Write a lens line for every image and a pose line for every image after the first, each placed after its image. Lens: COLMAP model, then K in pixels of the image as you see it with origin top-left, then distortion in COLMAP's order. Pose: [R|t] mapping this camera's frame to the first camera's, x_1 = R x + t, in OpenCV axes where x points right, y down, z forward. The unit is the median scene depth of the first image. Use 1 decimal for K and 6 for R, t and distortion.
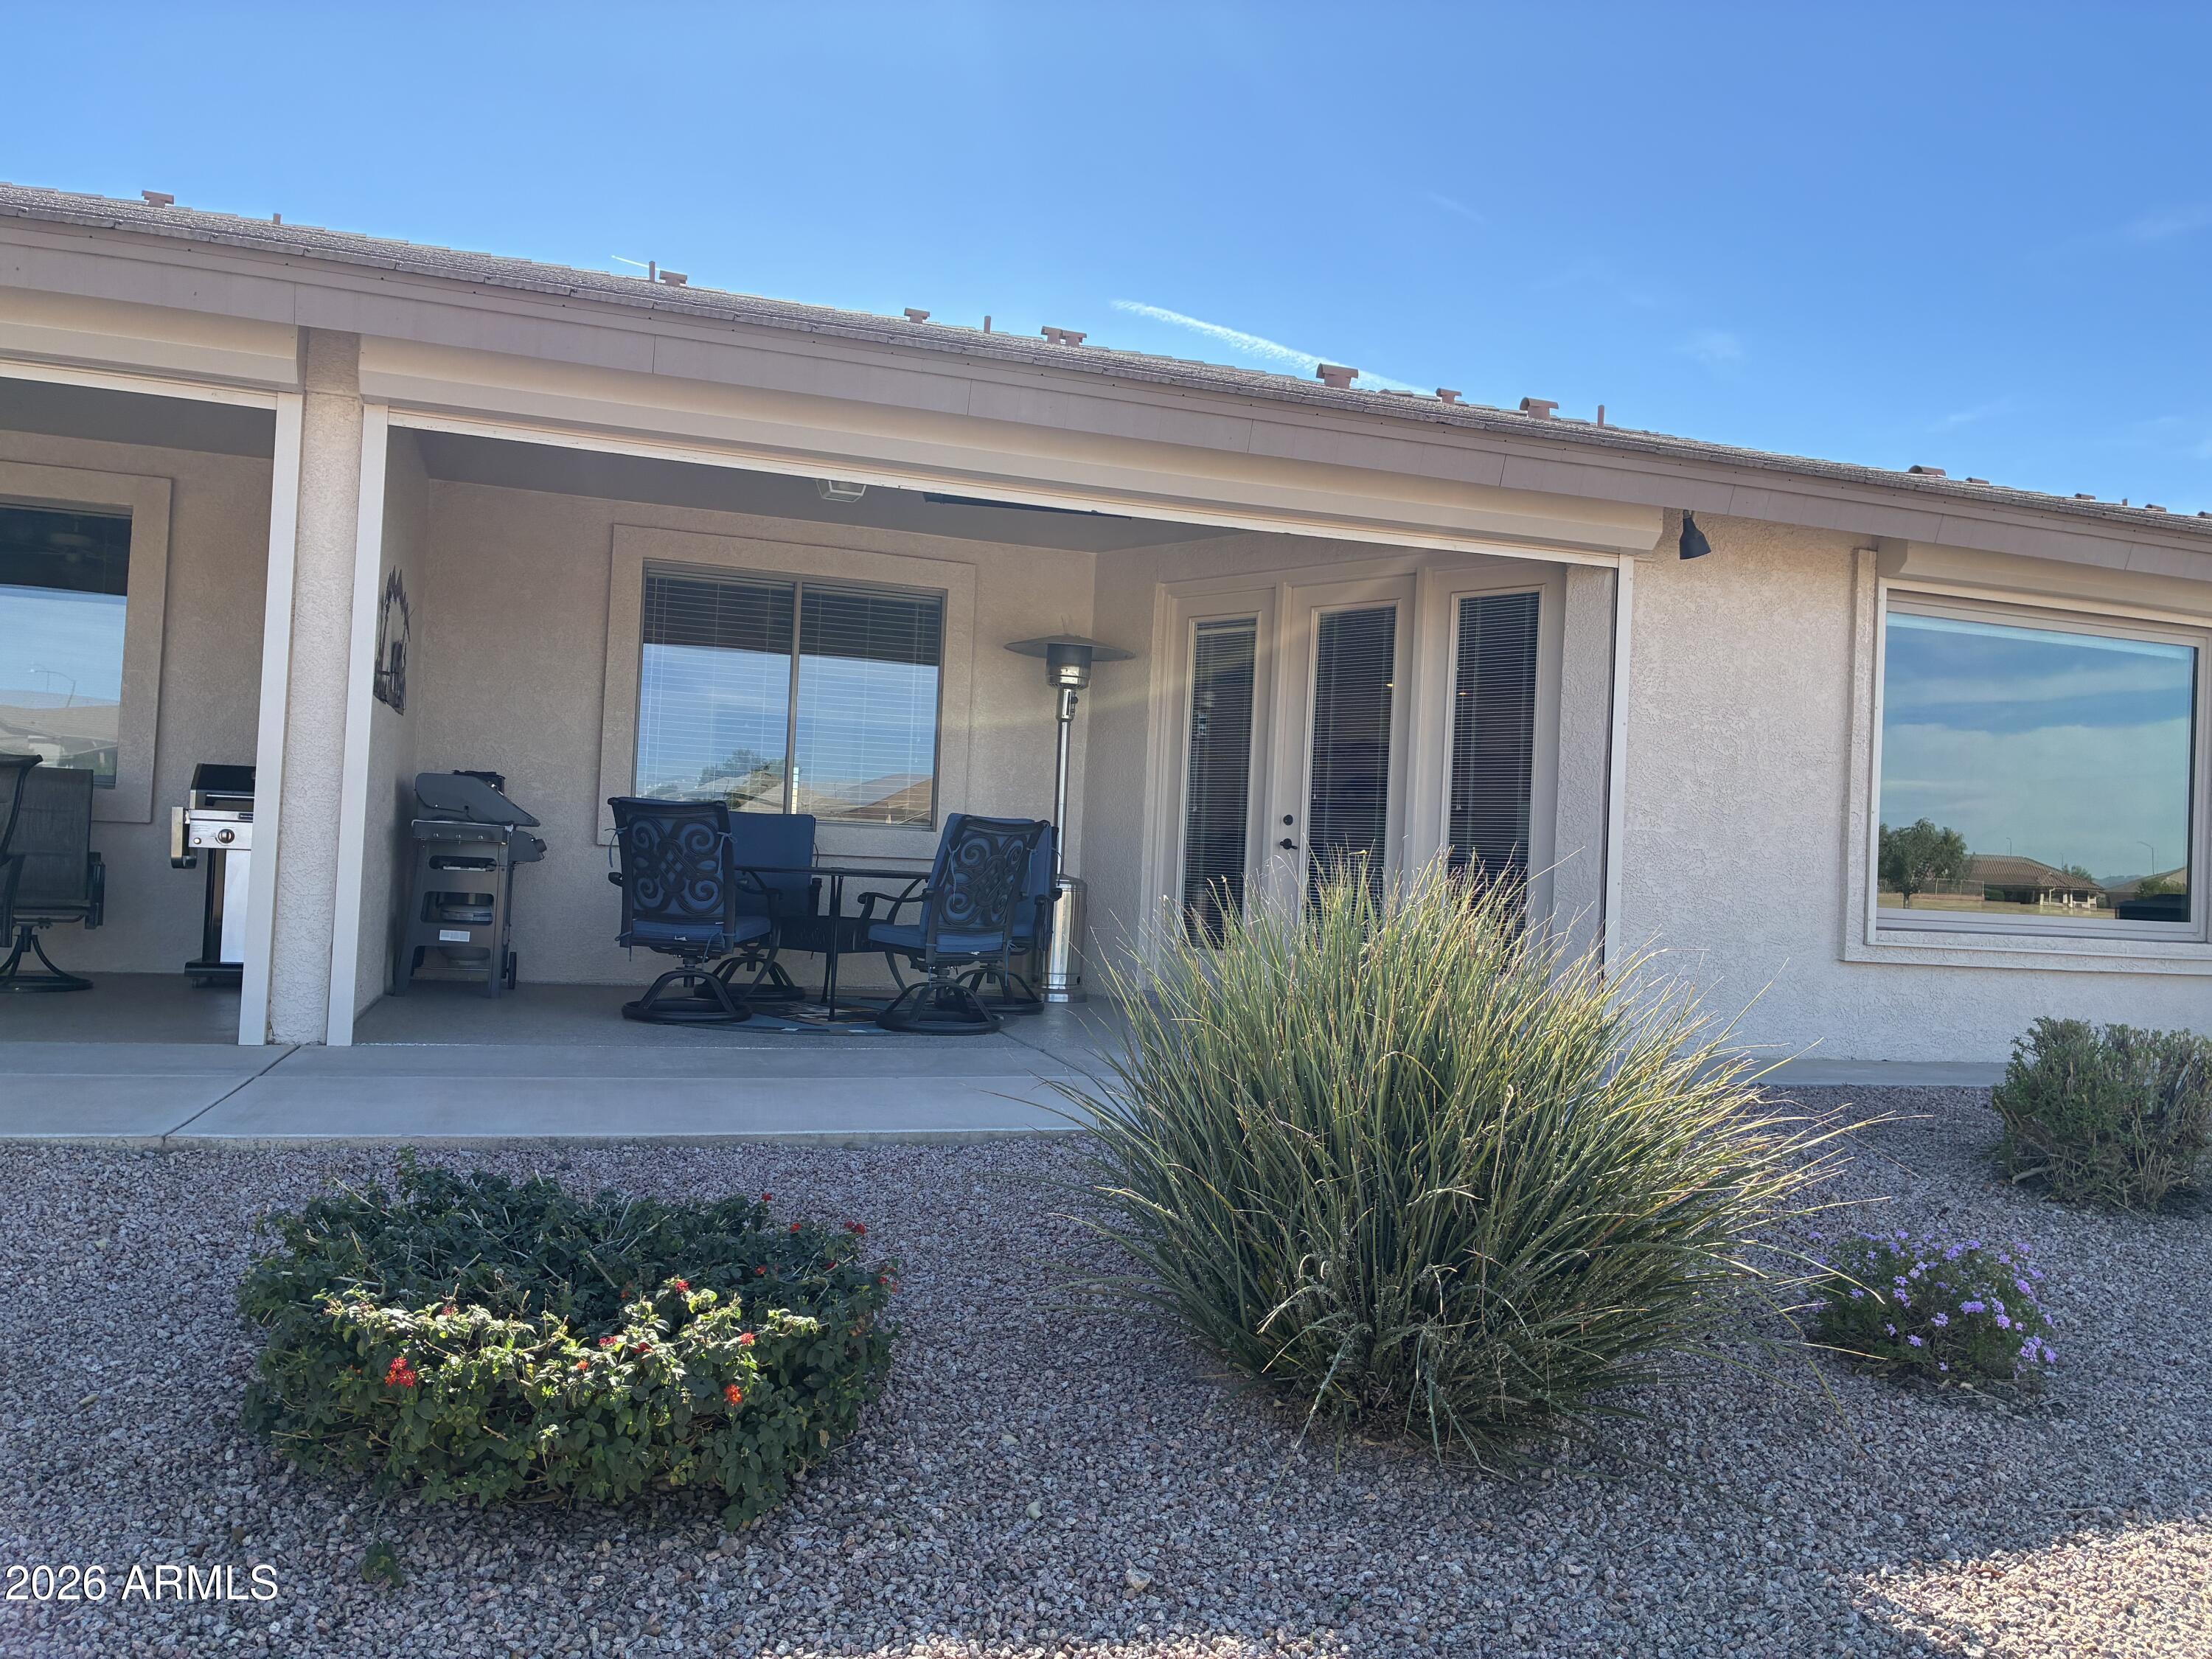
lens RADIAL K [[1679.8, 0, 1100.1], [0, 1679.8, 828.0], [0, 0, 1]] dist [0.053839, -0.074931]
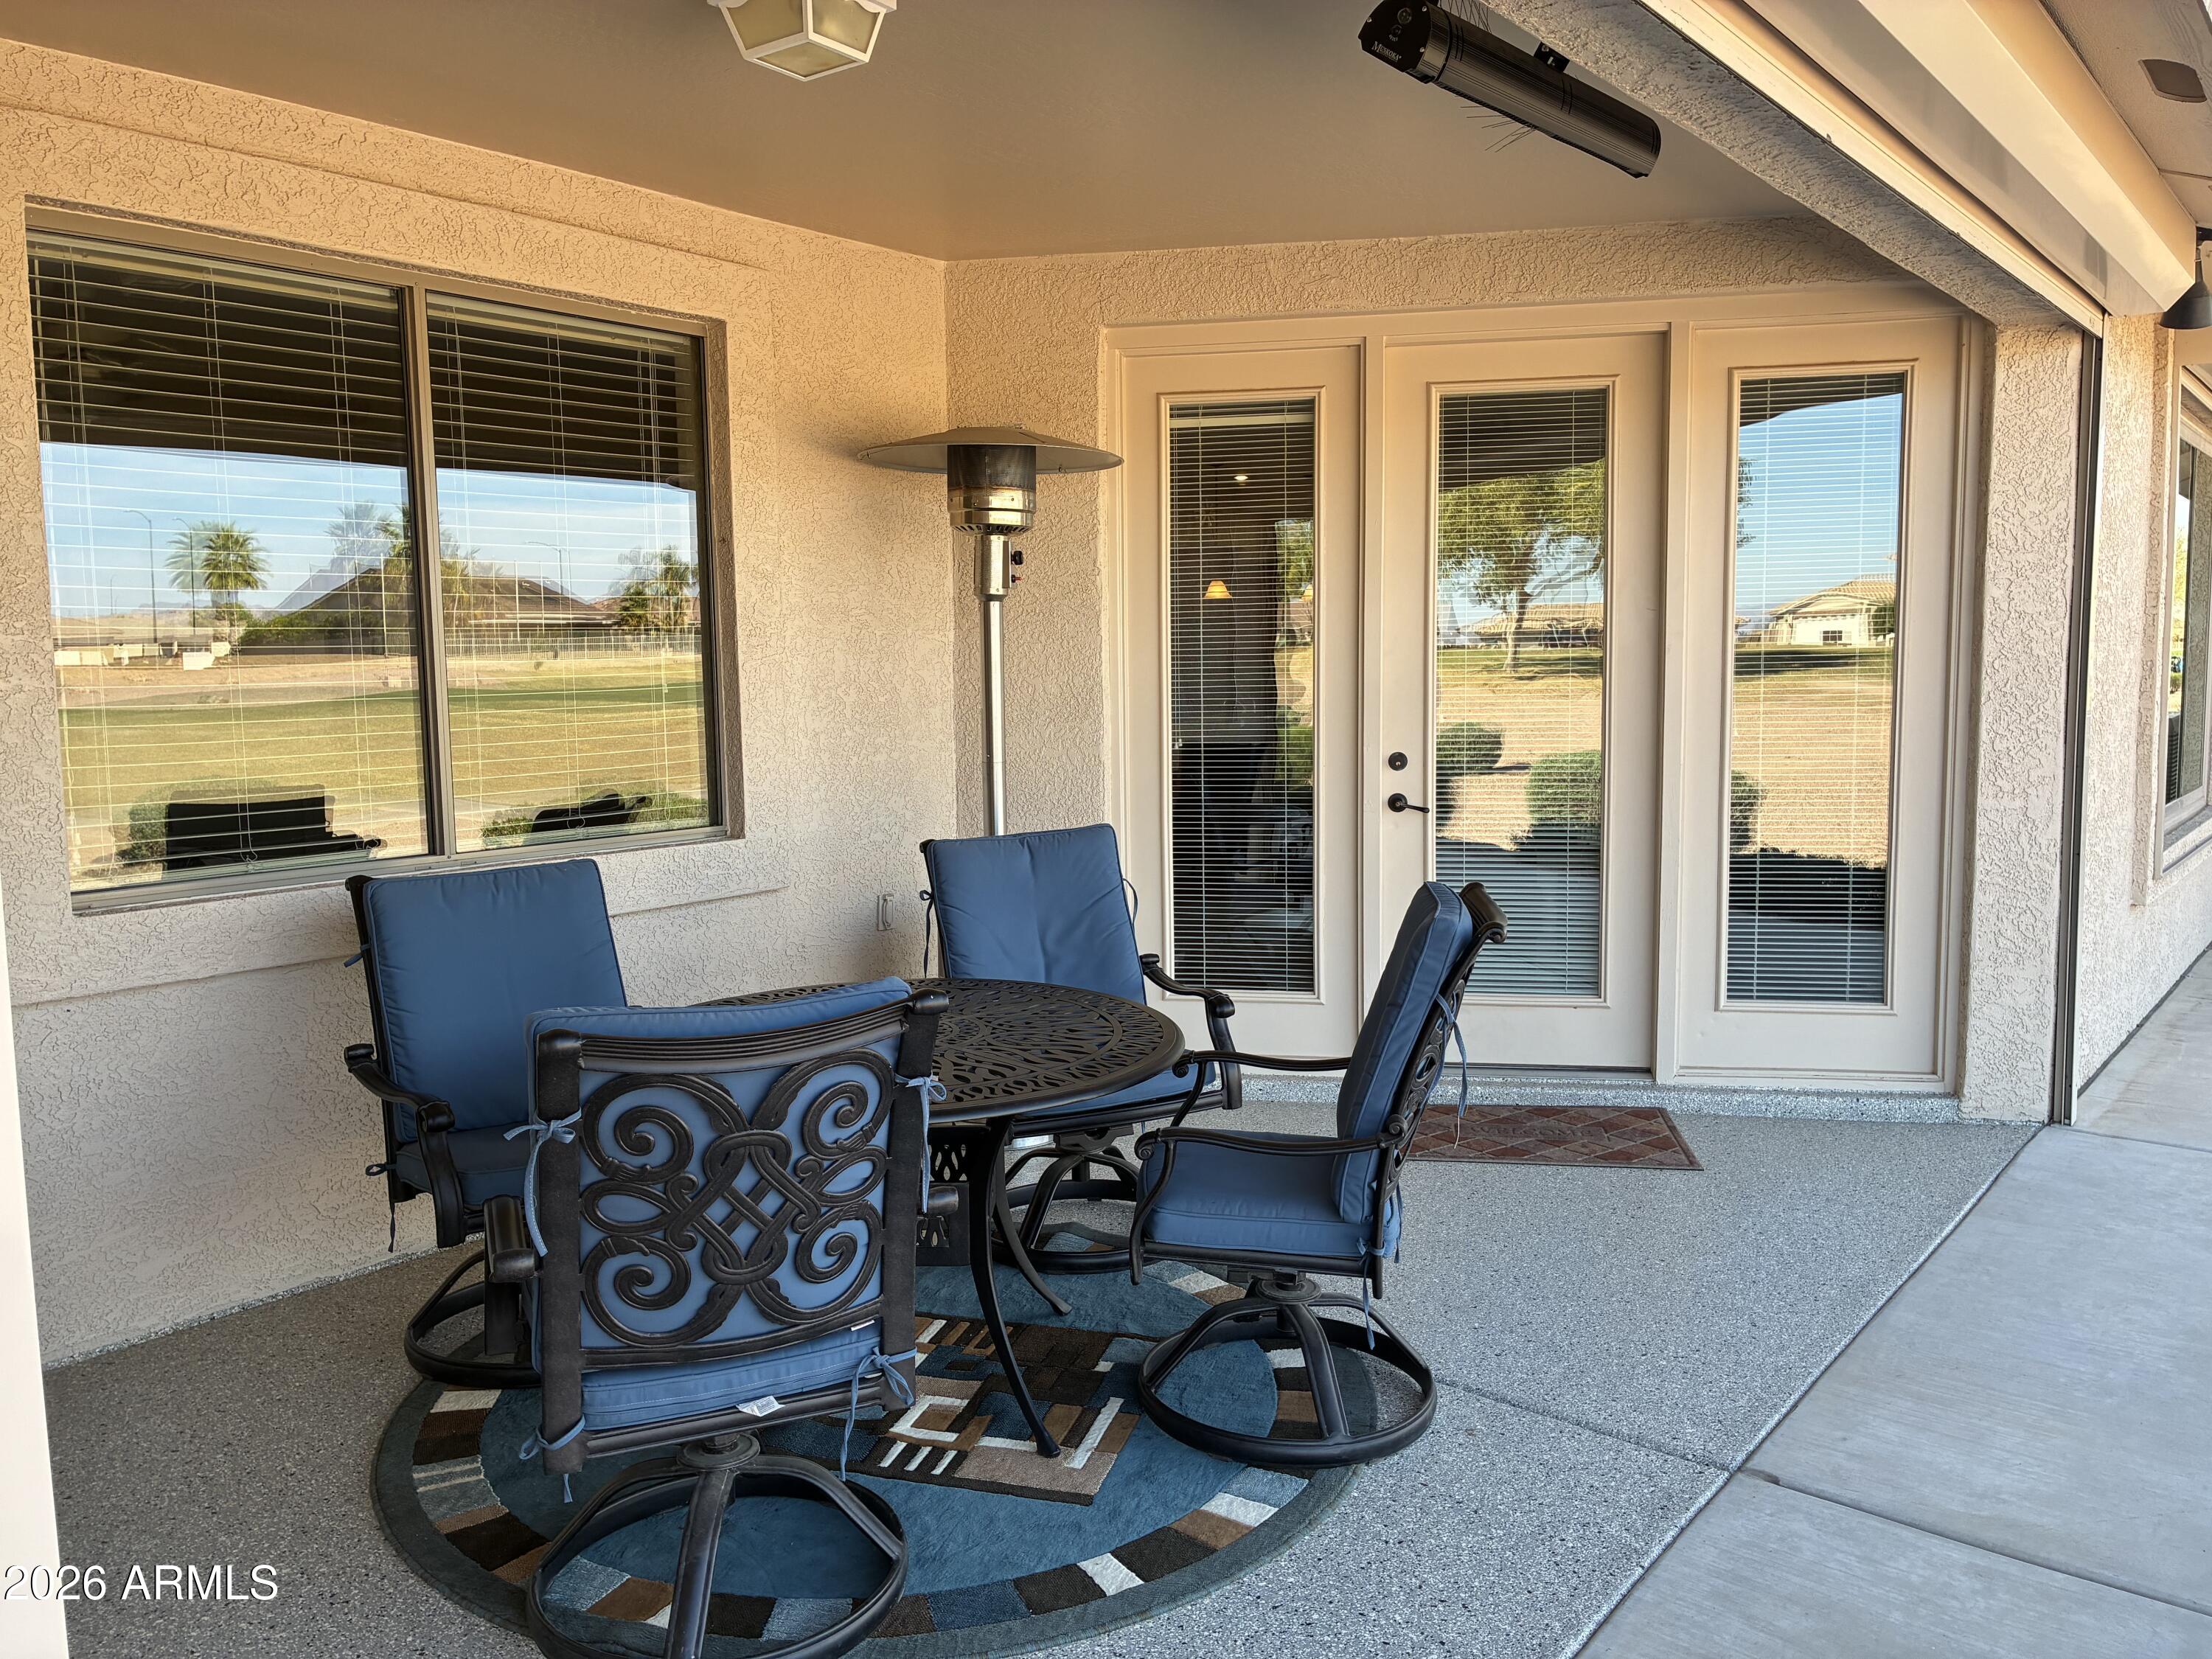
lens RADIAL K [[1679.8, 0, 1067.9], [0, 1679.8, 821.7], [0, 0, 1]] dist [0.053839, -0.074931]
pose [[0.848438, -0.111045, 0.517516, -0.319567], [0.042508, 0.988882, 0.142498, -0.079722], [-0.527586, -0.098902, 0.843725, 0.639900]]
